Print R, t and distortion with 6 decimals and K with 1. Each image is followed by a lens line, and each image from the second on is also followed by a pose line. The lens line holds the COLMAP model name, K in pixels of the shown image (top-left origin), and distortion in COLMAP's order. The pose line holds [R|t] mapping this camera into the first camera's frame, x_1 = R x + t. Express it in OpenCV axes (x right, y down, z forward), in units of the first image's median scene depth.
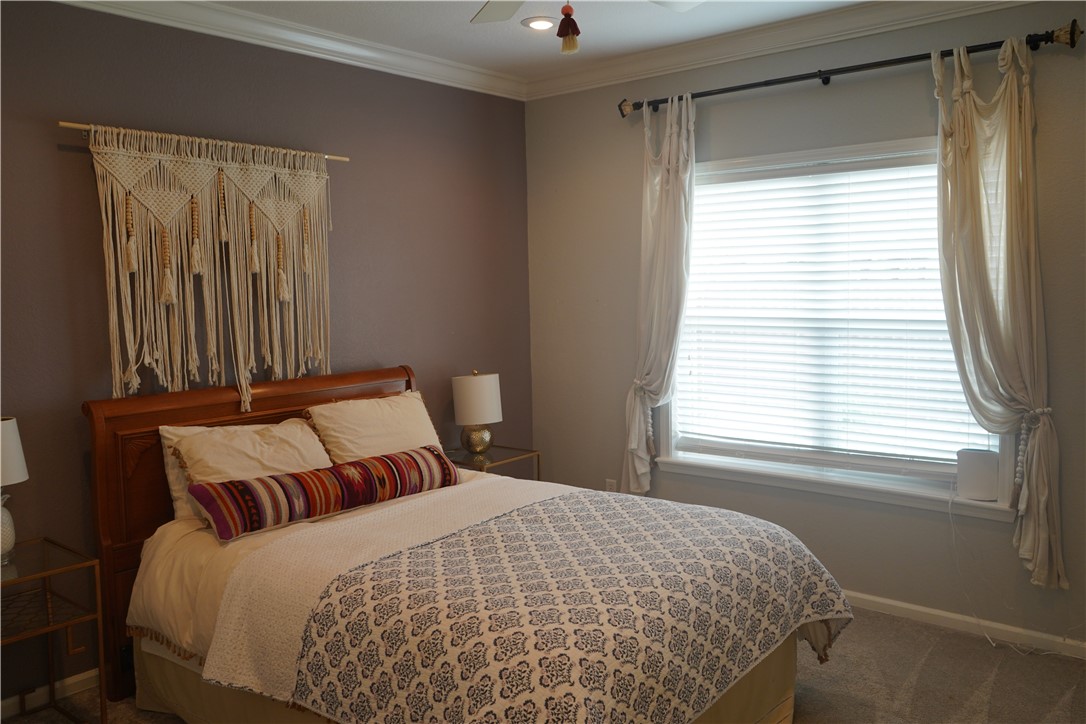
lens RADIAL K [[865.2, 0, 538.6], [0, 865.2, 364.7], [0, 0, 1]] dist [-0.014443, 0.016693]
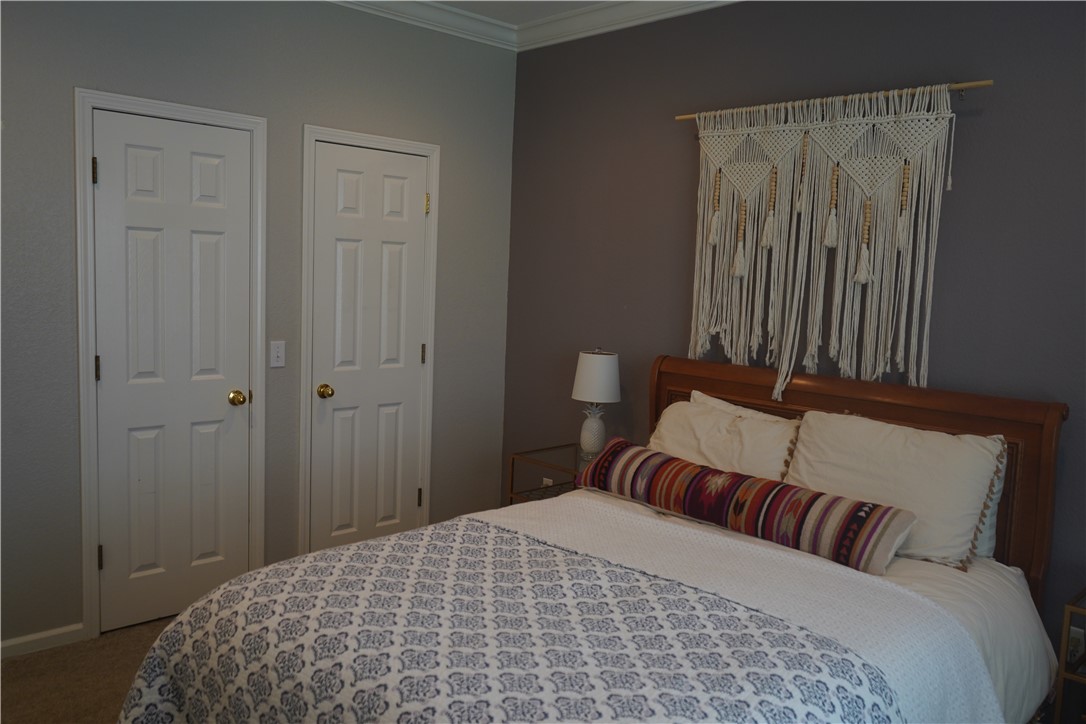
lens RADIAL K [[865.2, 0, 542.7], [0, 865.2, 366.5], [0, 0, 1]] dist [-0.014443, 0.016693]
pose [[-0.097024, 0.126528, -0.987207, 0.596024], [-0.128992, 0.981922, 0.138528, -0.077168], [0.986888, 0.140782, -0.078949, 0.856238]]
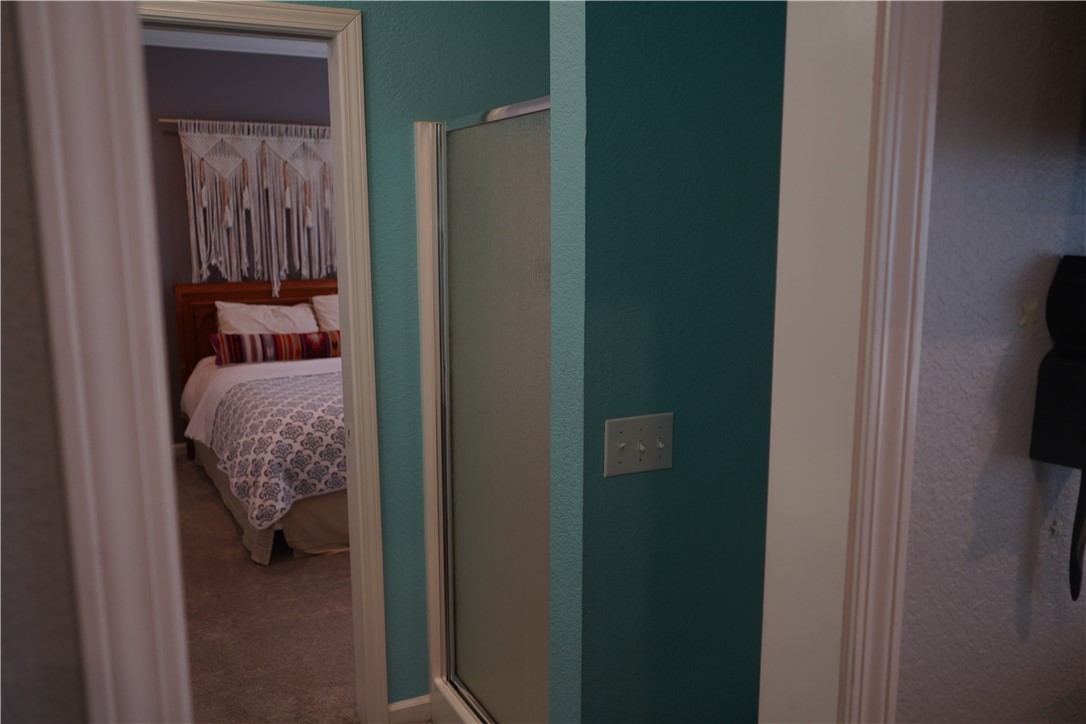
lens RADIAL K [[865.2, 0, 544.1], [0, 865.2, 358.6], [0, 0, 1]] dist [-0.014443, 0.016693]
pose [[0.927930, 0.071450, -0.365842, 0.727363], [-0.045692, 0.995859, 0.078599, 0.020177], [0.369943, -0.056218, 0.927352, -0.297940]]
